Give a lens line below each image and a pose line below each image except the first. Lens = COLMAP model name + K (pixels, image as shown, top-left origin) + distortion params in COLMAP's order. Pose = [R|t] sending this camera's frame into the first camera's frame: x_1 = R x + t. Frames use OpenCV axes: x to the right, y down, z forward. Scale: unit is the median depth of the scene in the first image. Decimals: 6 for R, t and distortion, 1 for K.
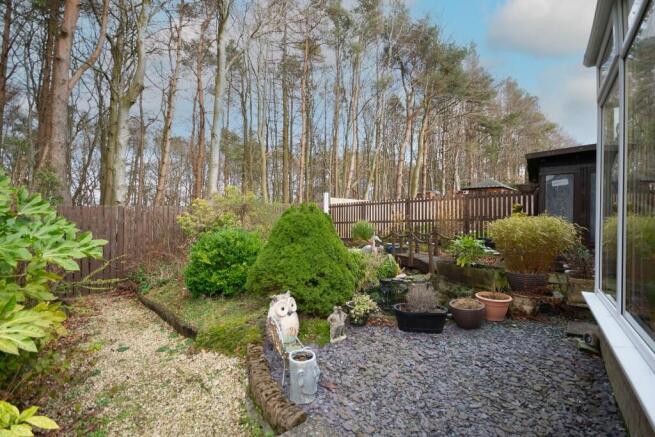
lens RADIAL K [[298.6, 0, 327.5], [0, 298.6, 218.5], [0, 0, 1]] dist [0.002234, 0.000276]
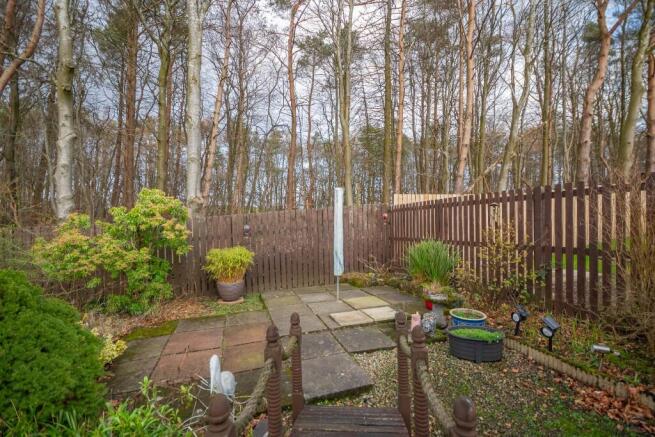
lens RADIAL K [[298.6, 0, 327.5], [0, 298.6, 218.5], [0, 0, 1]] dist [0.002234, 0.000276]
pose [[0.838444, -0.013584, -0.544819, 0.422129], [0.015252, 0.999883, -0.001458, -0.052925], [0.544775, -0.007087, 0.838552, 0.891071]]
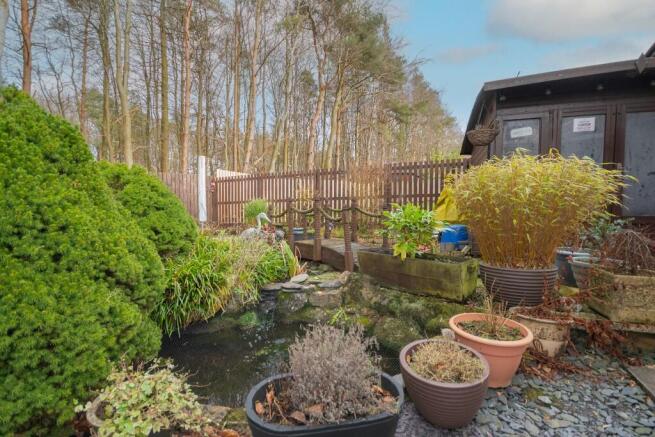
lens RADIAL K [[298.6, 0, 327.5], [0, 298.6, 218.5], [0, 0, 1]] dist [0.002234, 0.000276]
pose [[0.961031, -0.006459, 0.276366, 0.132744], [-0.001726, 0.999567, 0.029361, 0.057388], [-0.276436, -0.028694, 0.960604, 0.411029]]
